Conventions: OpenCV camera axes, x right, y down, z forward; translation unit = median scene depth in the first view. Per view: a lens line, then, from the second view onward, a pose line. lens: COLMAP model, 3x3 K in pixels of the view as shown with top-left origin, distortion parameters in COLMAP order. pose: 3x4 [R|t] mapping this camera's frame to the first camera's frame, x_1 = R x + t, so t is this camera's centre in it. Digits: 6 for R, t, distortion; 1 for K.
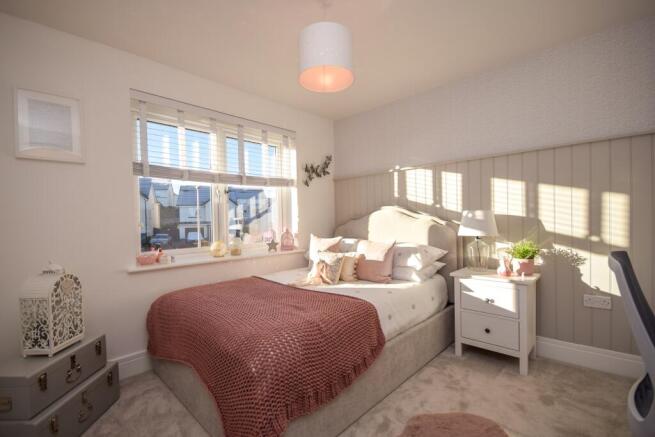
lens RADIAL K [[292.6, 0, 327.1], [0, 292.6, 220.9], [0, 0, 1]] dist [0.001049, -0.000406]
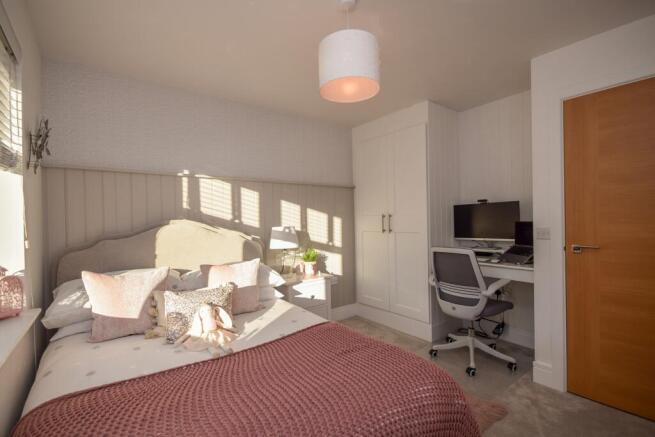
lens RADIAL K [[292.6, 0, 326.4], [0, 292.6, 219.5], [0, 0, 1]] dist [0.001049, -0.000406]
pose [[0.165075, 0.017707, 0.986122, -0.542982], [0.018020, 0.999618, -0.020965, -0.031419], [-0.986116, 0.021231, 0.164693, 0.546664]]
